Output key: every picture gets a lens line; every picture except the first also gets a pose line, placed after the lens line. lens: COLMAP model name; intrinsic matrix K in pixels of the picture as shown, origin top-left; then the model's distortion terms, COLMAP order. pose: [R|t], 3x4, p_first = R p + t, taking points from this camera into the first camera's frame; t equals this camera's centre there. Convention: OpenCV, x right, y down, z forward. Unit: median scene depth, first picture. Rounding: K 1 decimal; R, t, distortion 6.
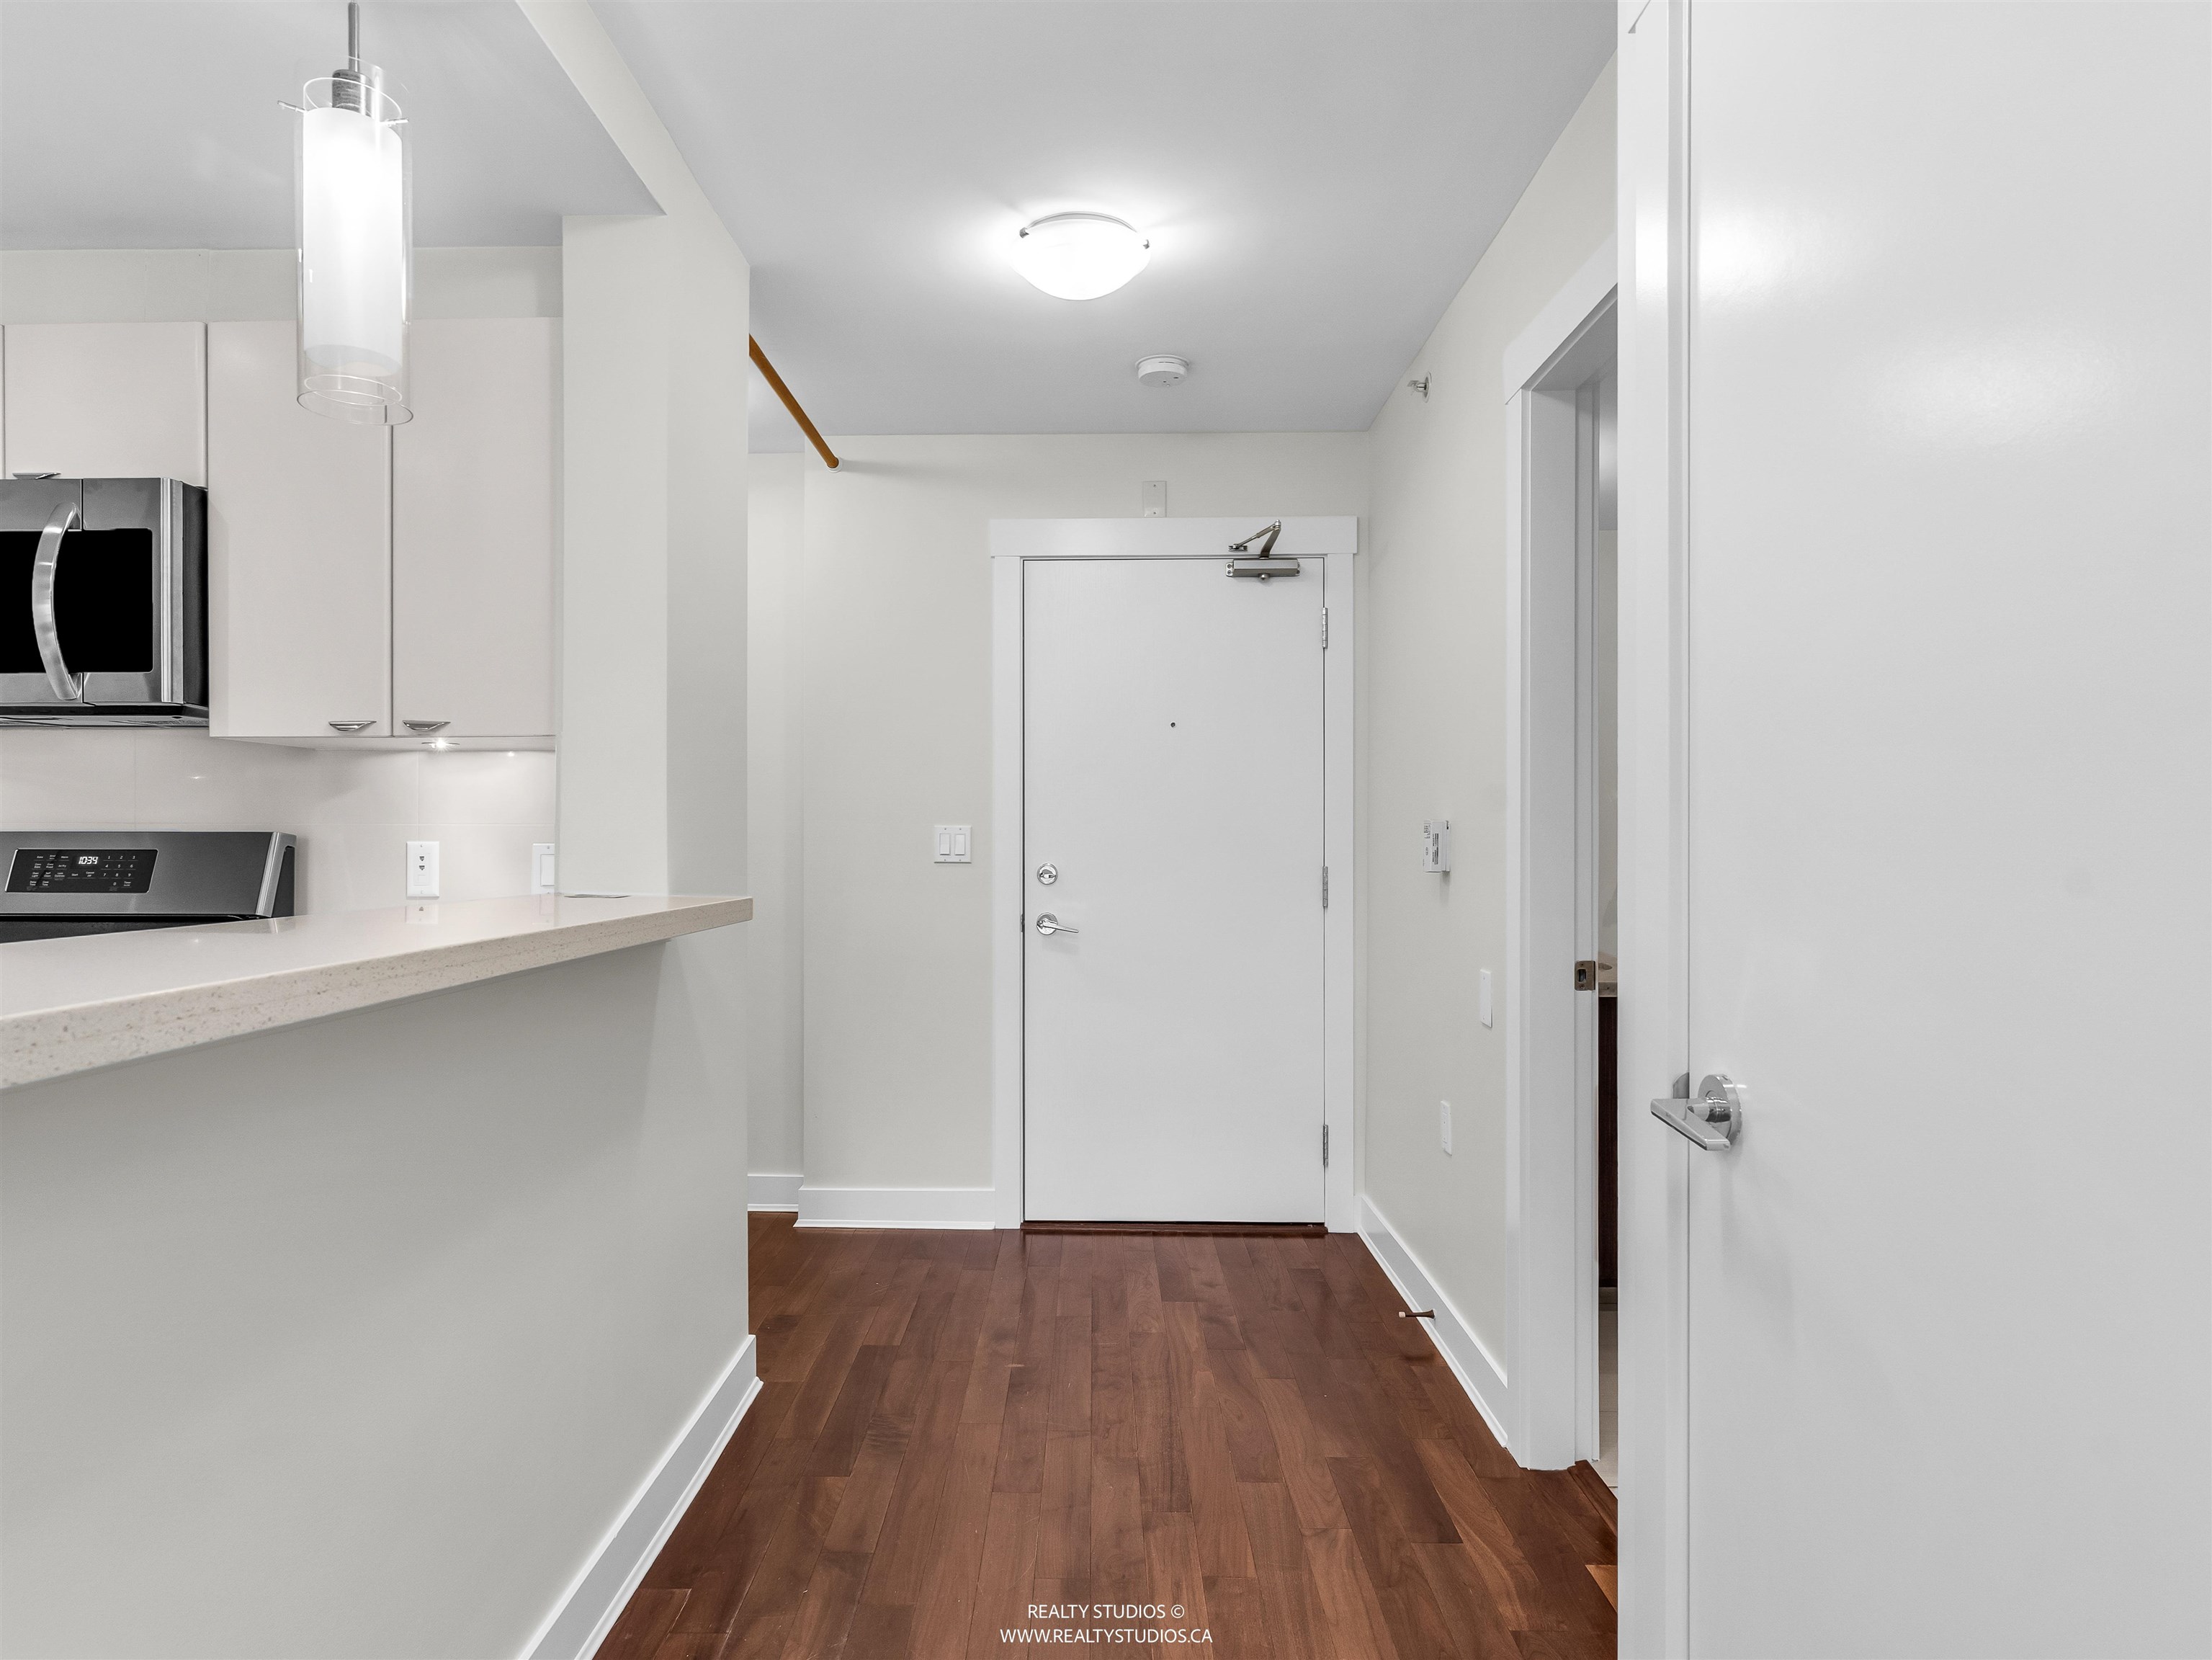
lens RADIAL K [[1261.9, 0, 1087.9], [0, 1261.9, 834.7], [0, 0, 1]] dist [0.002003, -0.002172]
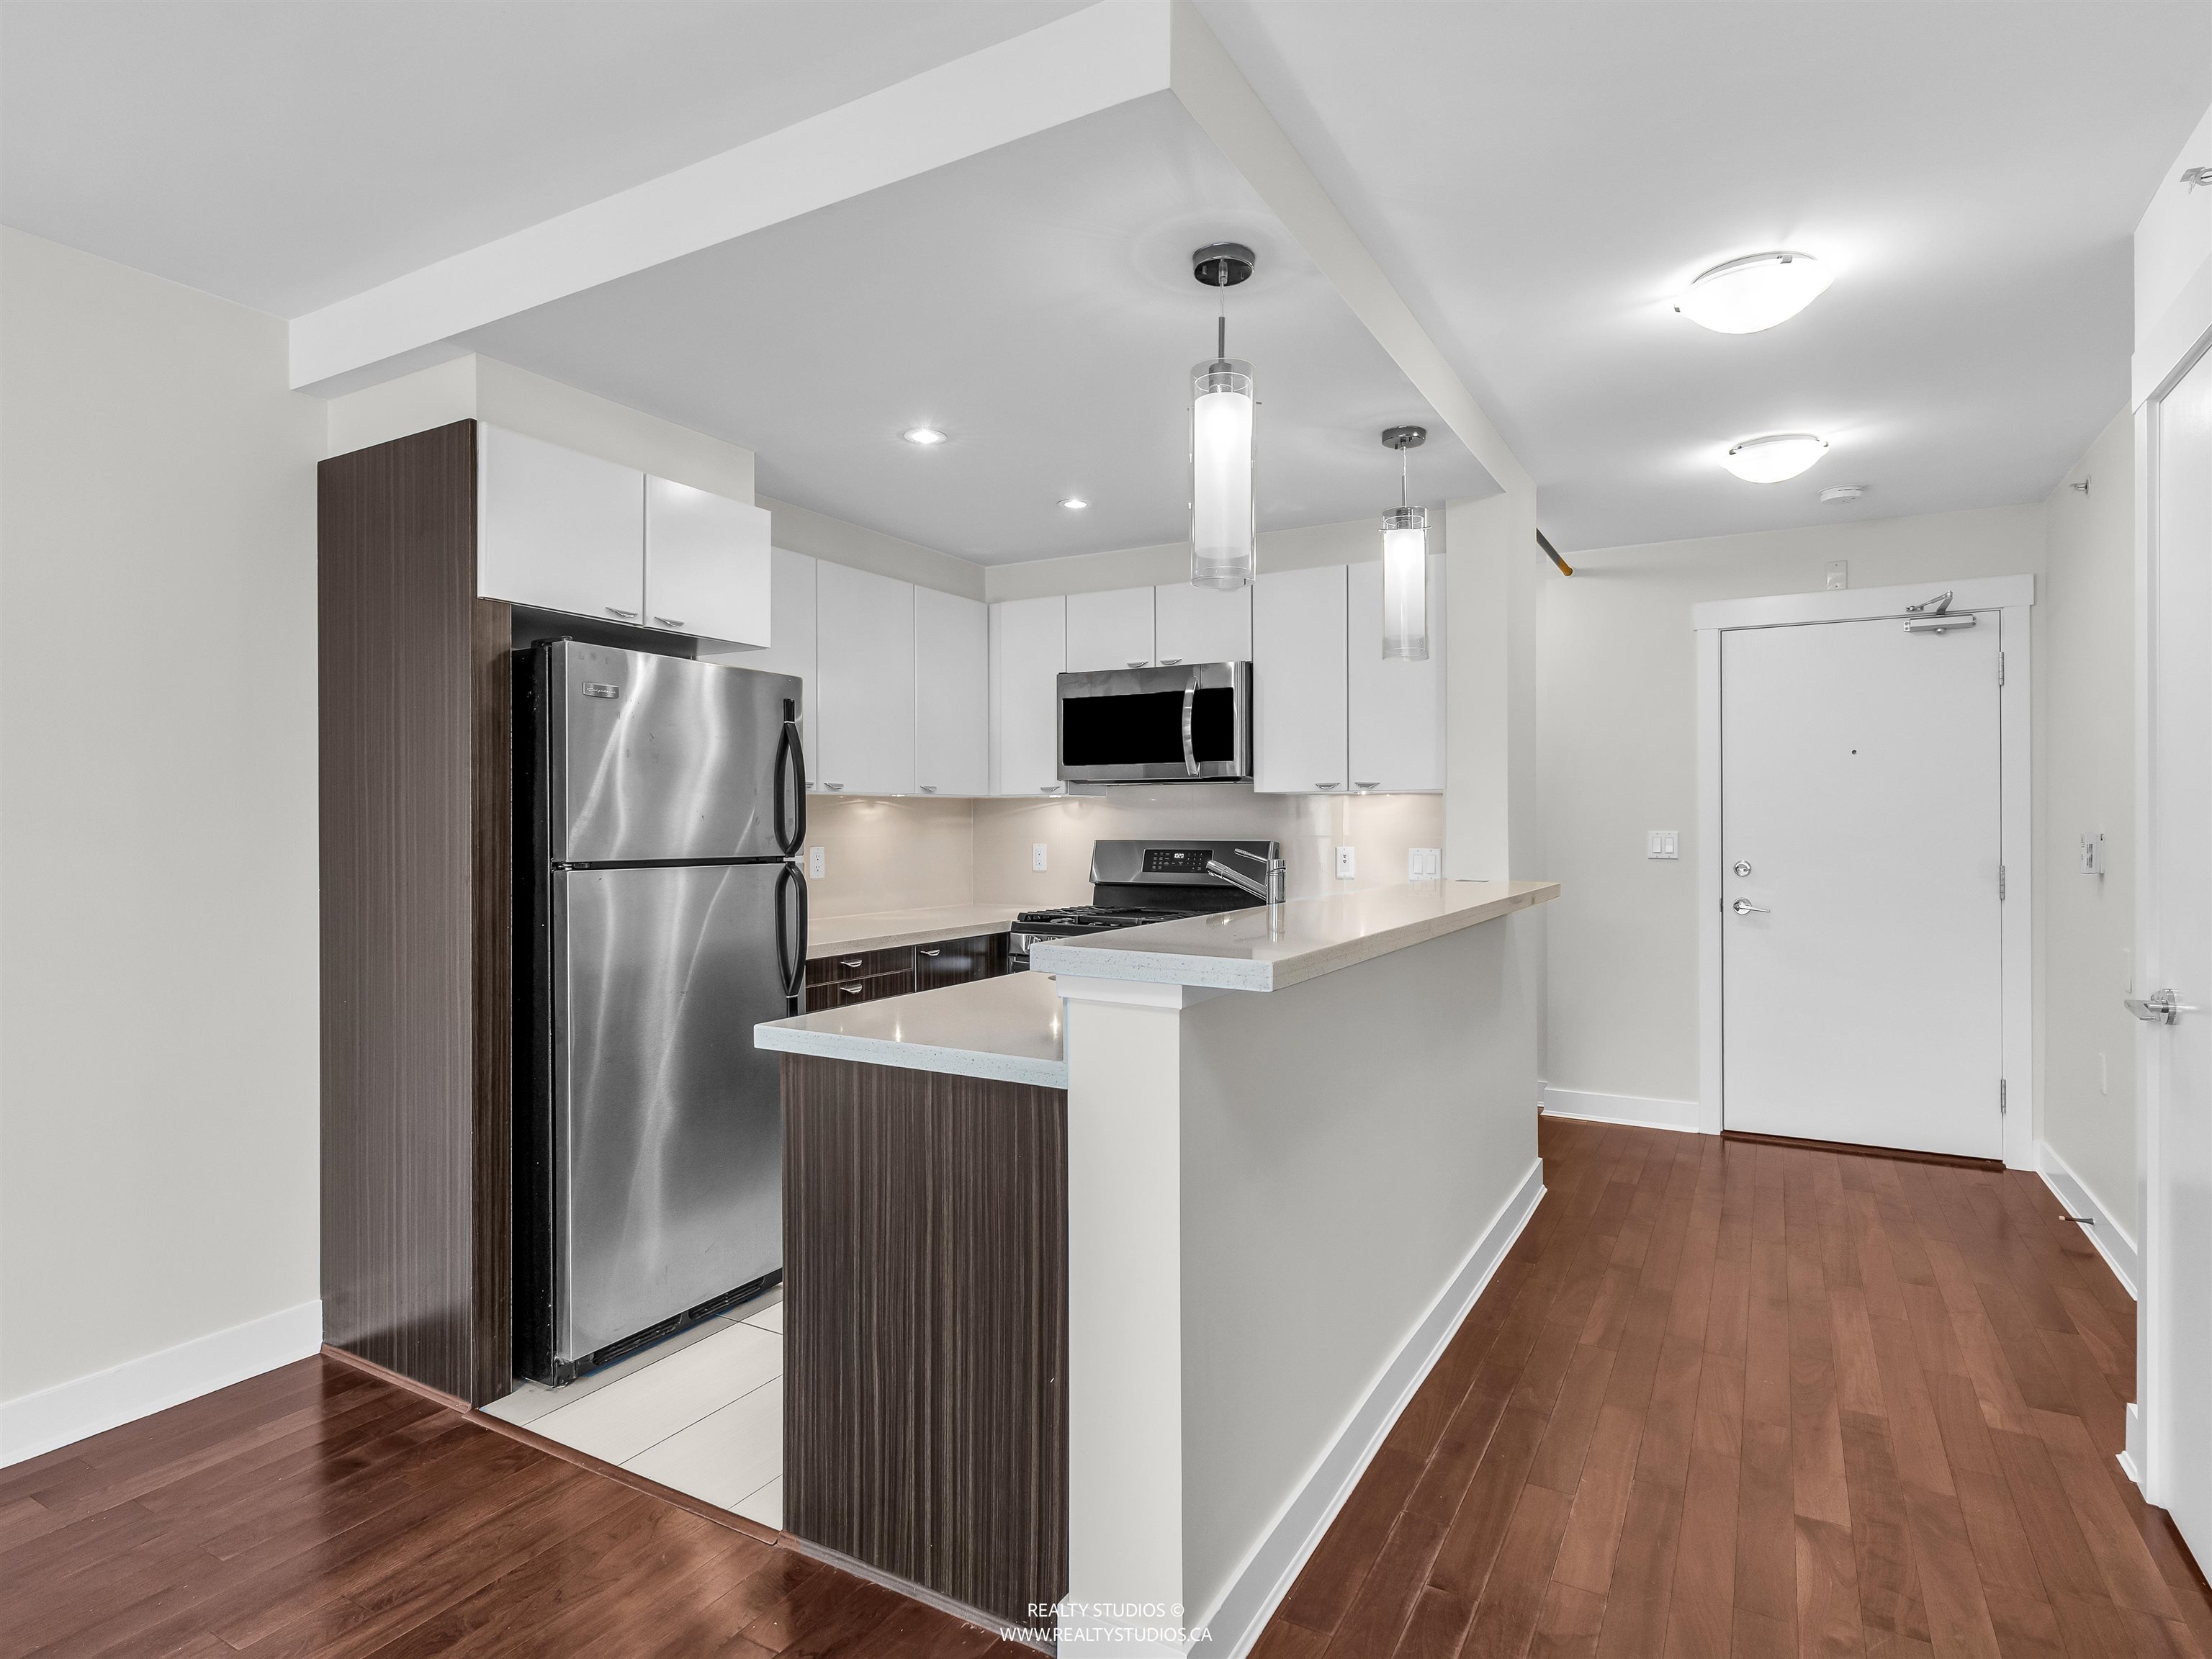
lens RADIAL K [[1218.9, 0, 1107.0], [0, 1218.9, 818.9], [0, 0, 1]] dist [-0.000046, 0.000543]
pose [[0.880158, -0.003953, -0.474664, -0.015678], [0.004428, 0.999990, -0.000118, -0.030407], [0.474660, -0.001998, 0.880167, -0.566513]]
